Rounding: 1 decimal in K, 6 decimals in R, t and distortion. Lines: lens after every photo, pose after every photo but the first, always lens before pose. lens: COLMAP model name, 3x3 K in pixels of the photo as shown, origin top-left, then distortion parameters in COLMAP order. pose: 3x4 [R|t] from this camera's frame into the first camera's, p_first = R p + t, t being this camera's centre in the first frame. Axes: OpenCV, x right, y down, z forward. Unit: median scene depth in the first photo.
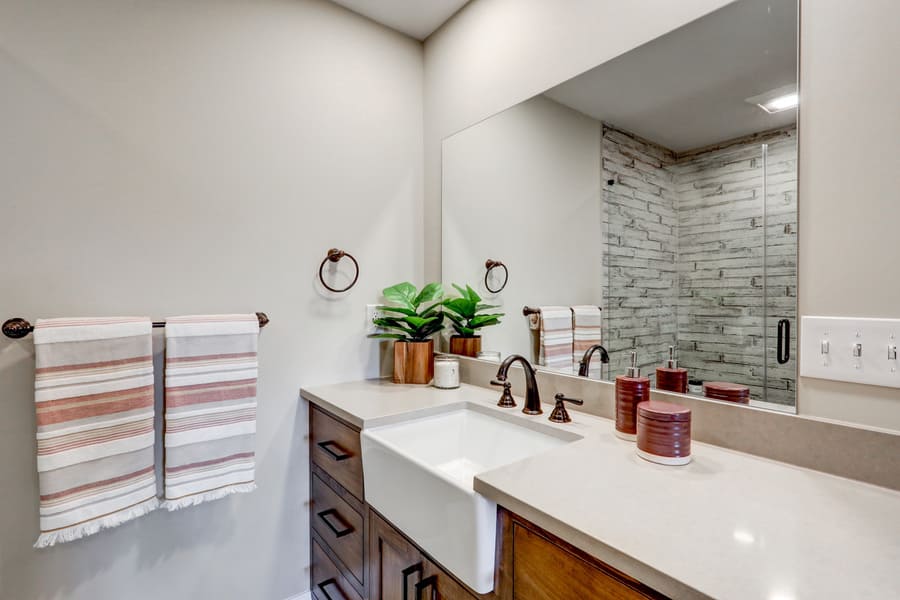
lens RADIAL K [[427.4, 0, 449.4], [0, 427.4, 296.1], [0, 0, 1]] dist [0.001464, -0.000018]
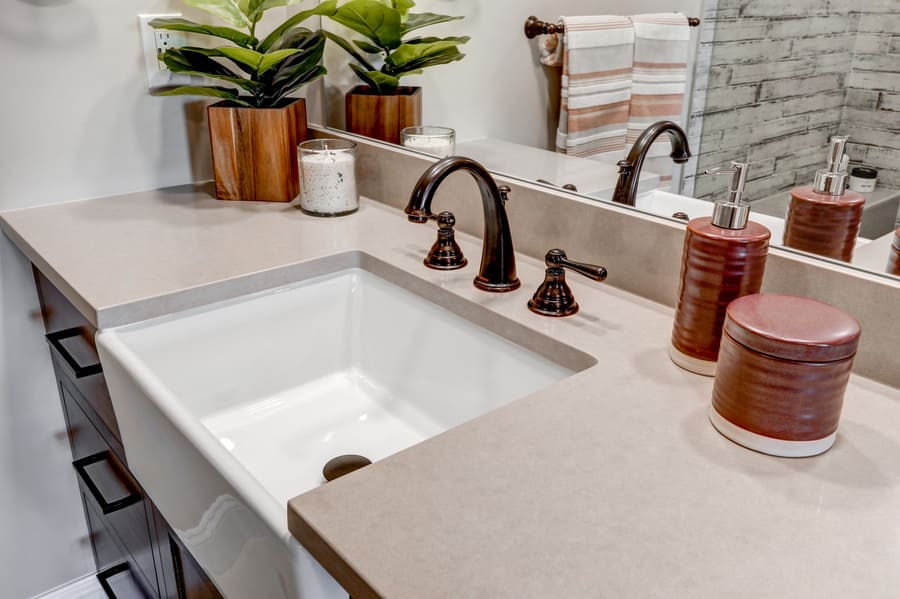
lens RADIAL K [[774.9, 0, 447.2], [0, 774.9, 301.3], [0, 0, 1]] dist [-0.005804, 0.015378]
pose [[0.999463, -0.005310, 0.032326, 0.090920], [-0.007370, 0.925033, 0.379816, -0.010802], [-0.031920, -0.379850, 0.924497, 0.201691]]
